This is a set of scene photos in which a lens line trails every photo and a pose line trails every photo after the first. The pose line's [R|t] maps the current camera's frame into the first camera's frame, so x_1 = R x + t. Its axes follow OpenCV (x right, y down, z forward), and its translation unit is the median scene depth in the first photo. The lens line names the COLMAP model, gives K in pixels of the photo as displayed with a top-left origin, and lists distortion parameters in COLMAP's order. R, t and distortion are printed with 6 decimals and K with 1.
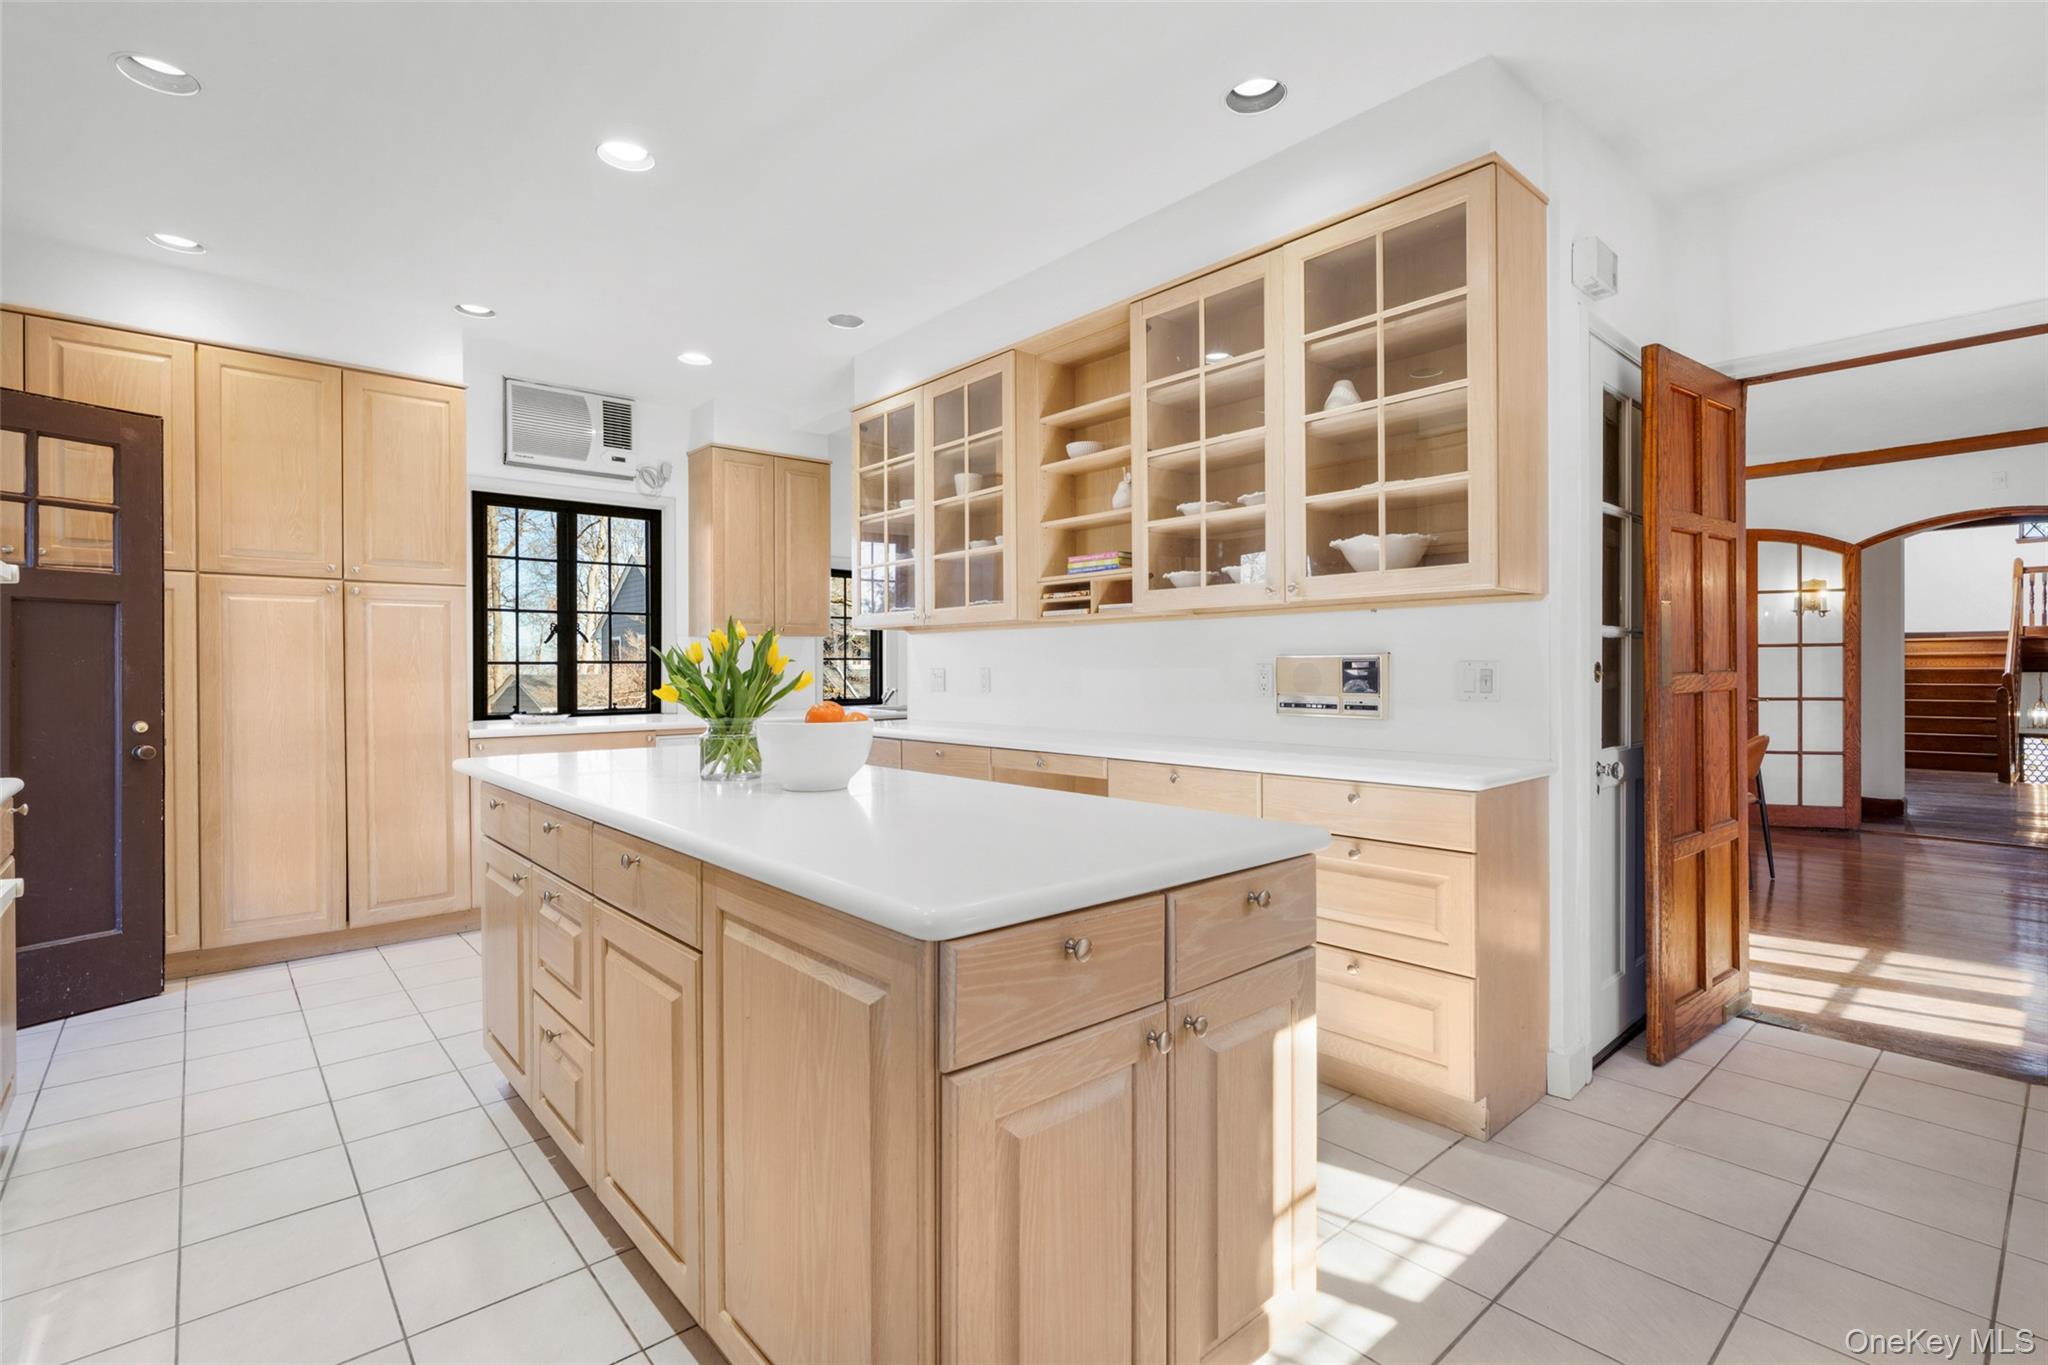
lens RADIAL K [[940.5, 0, 1021.5], [0, 940.5, 673.9], [0, 0, 1]] dist [-0.000601, 0.000259]
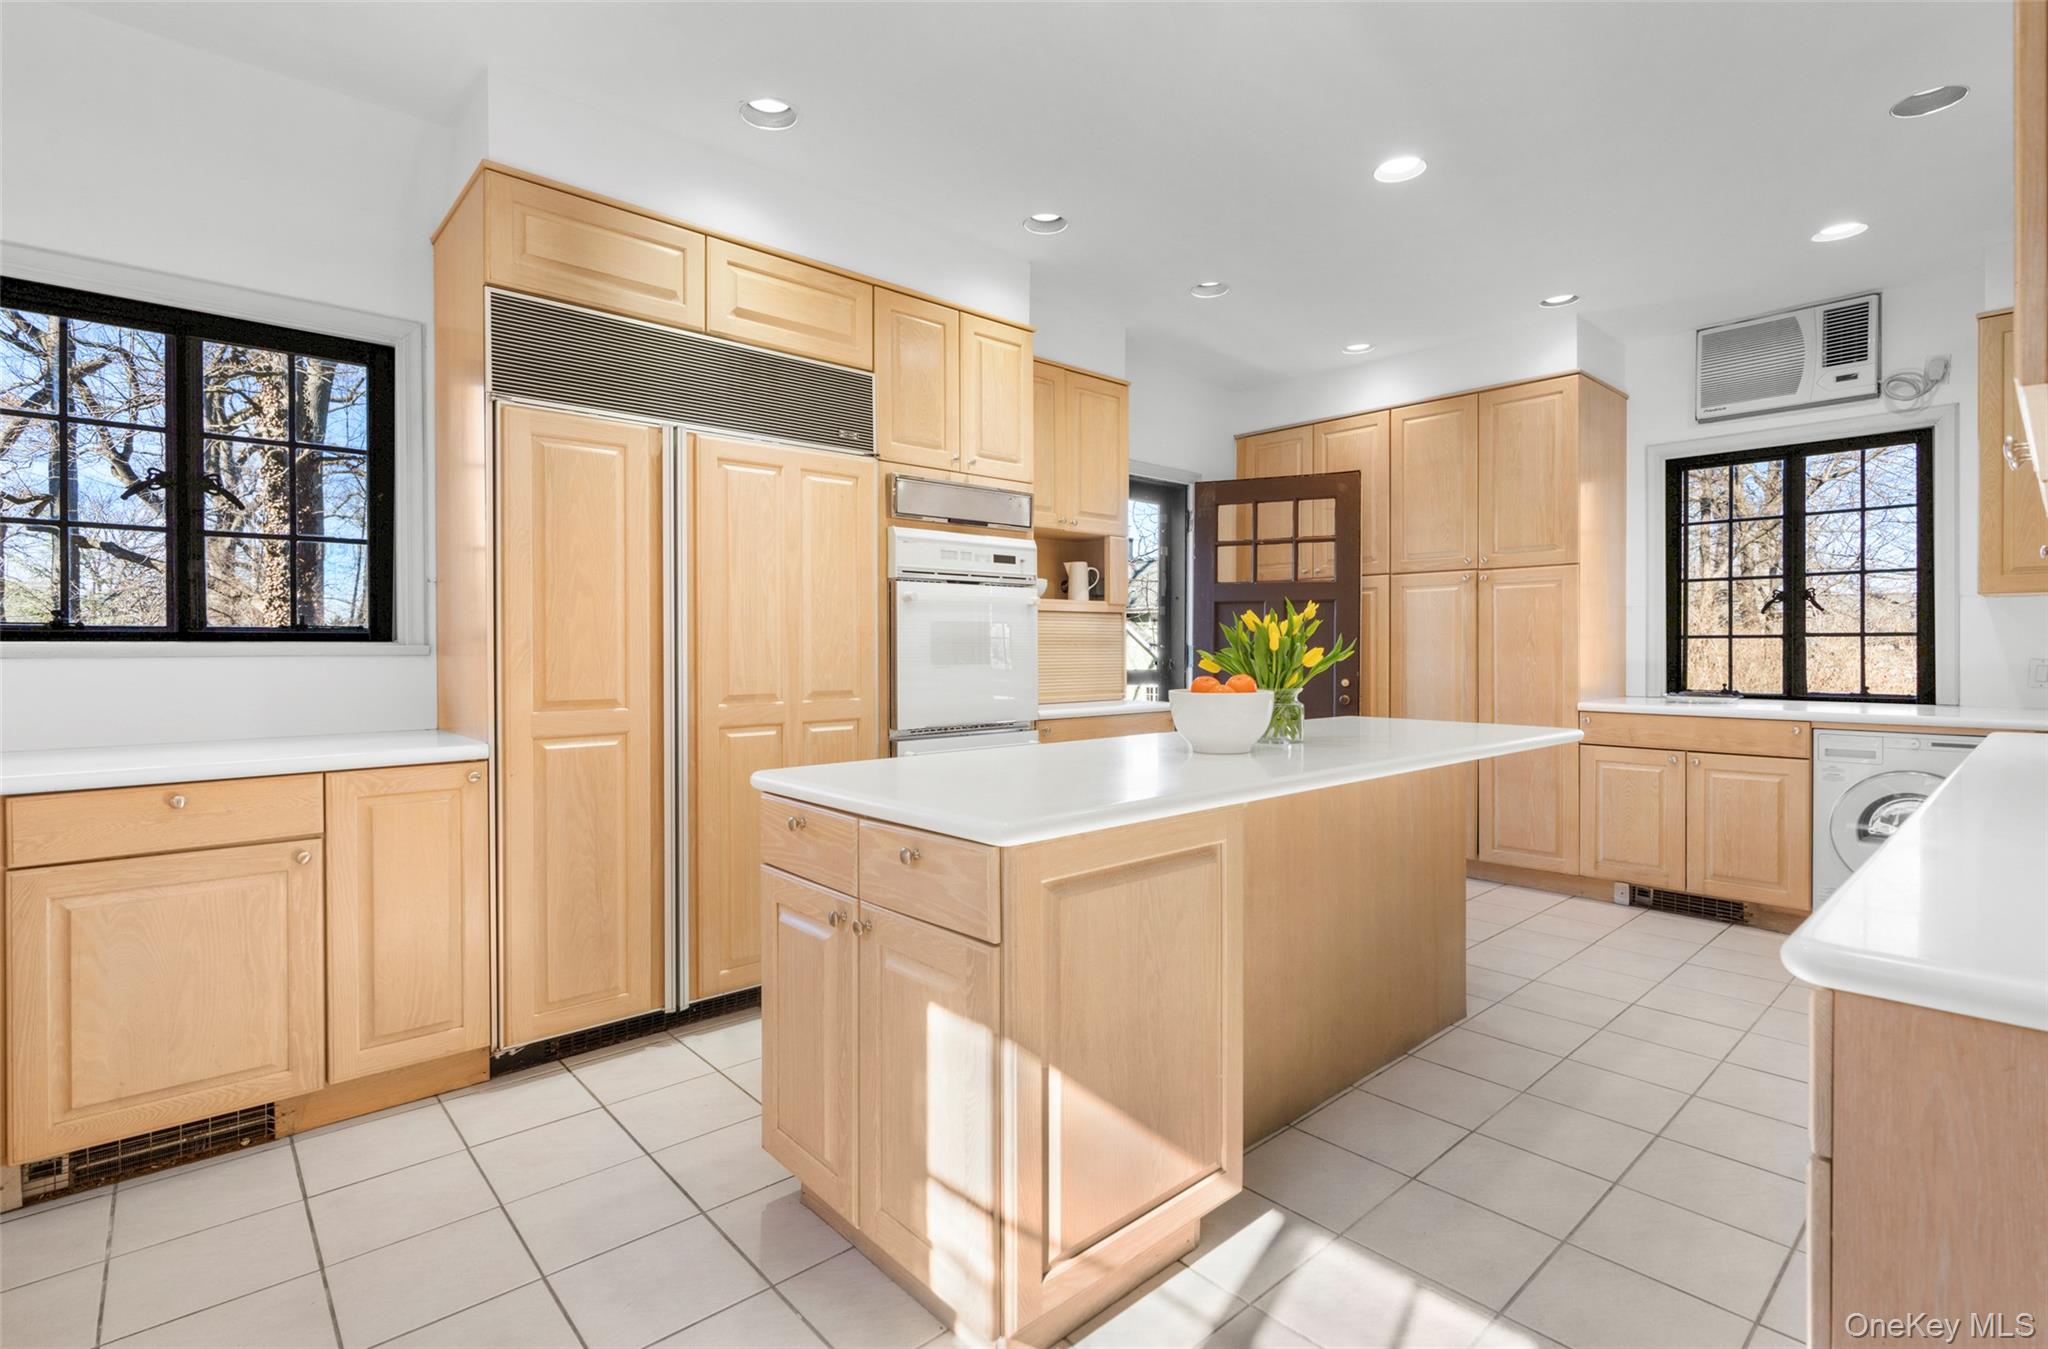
lens RADIAL K [[966.5, 0, 1031.5], [0, 966.5, 651.2], [0, 0, 1]] dist [0.000522, -0.000098]
pose [[0.019161, 0.008625, -0.999779, 0.392604], [-0.003798, 0.999956, 0.008553, -0.003073], [0.999809, 0.003633, 0.019193, 0.318872]]
